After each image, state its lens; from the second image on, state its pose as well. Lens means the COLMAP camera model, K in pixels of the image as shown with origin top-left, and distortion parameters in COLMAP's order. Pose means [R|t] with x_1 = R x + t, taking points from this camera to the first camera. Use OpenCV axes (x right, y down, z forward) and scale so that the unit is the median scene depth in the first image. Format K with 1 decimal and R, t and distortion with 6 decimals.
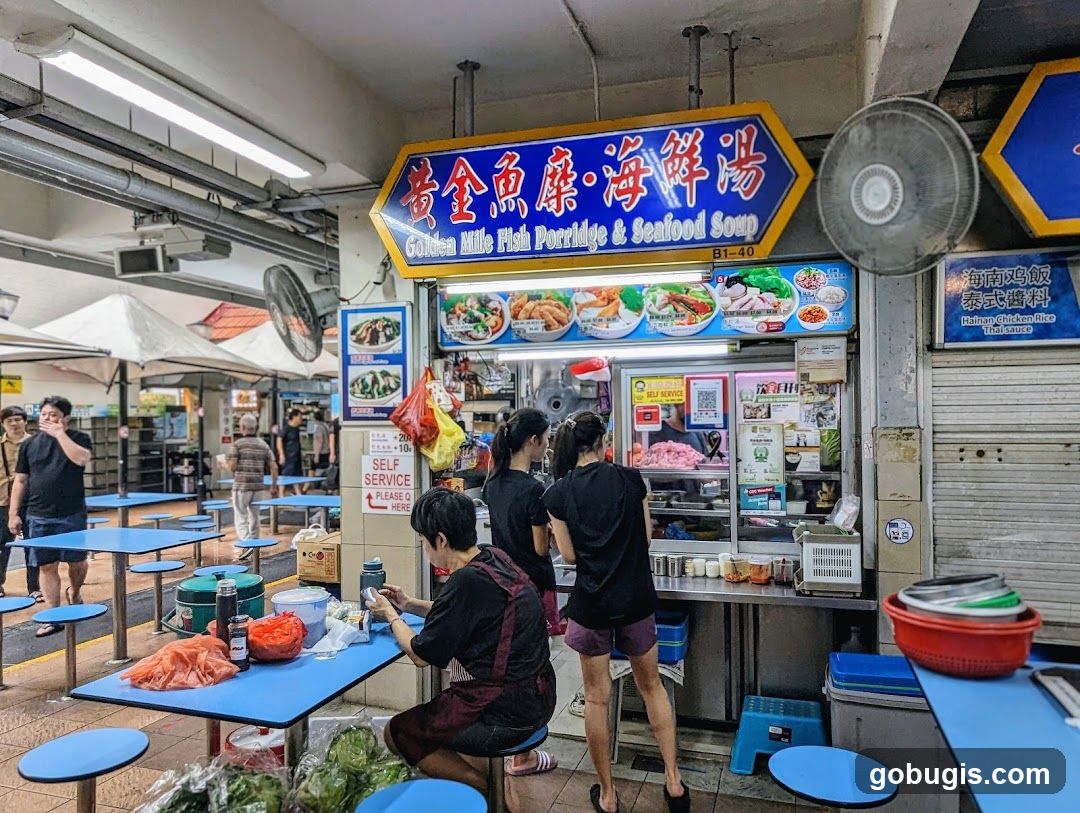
lens RADIAL K [[756.2, 0, 541.2], [0, 756.2, 373.5], [0, 0, 1]] dist [-0.007349, -0.002580]
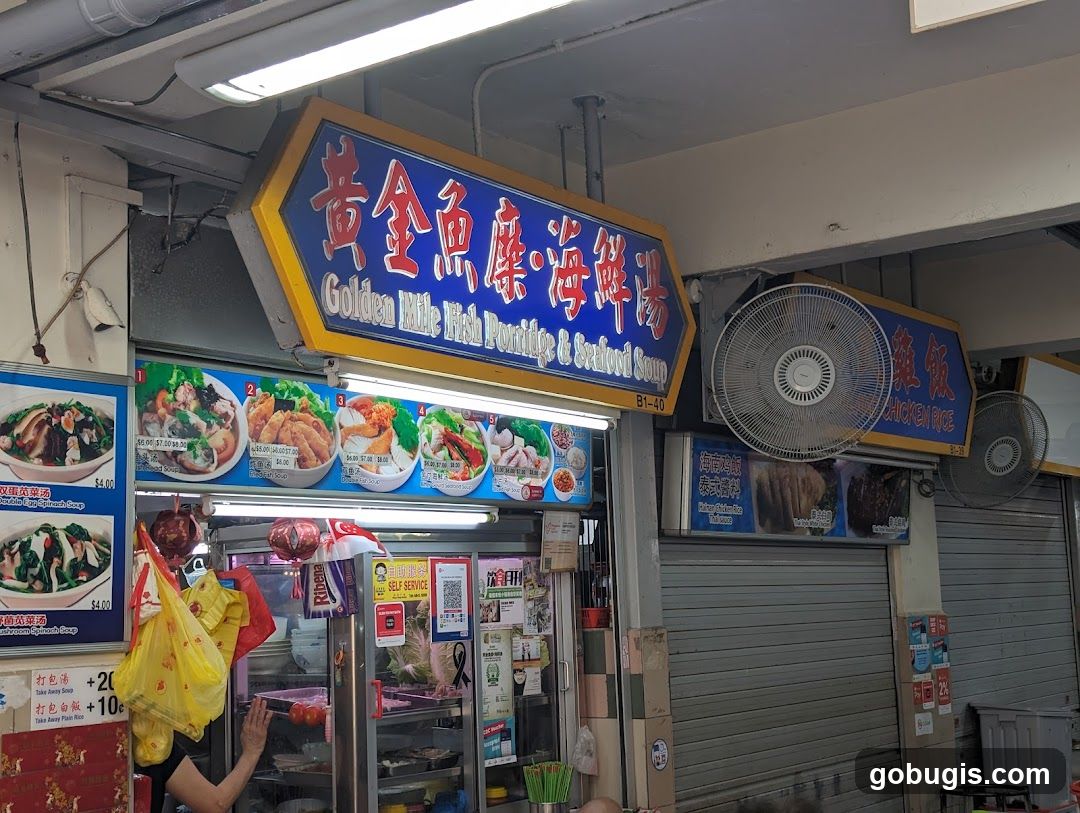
lens RADIAL K [[1505.6, 0, 544.3], [0, 1505.6, 349.2], [0, 0, 1]] dist [0.192647, -0.588044]
pose [[0.307918, 0.158072, 0.938190, -1.054452], [-0.024125, 0.987082, -0.158391, 0.031082], [-0.951107, 0.026138, 0.307754, 0.514557]]
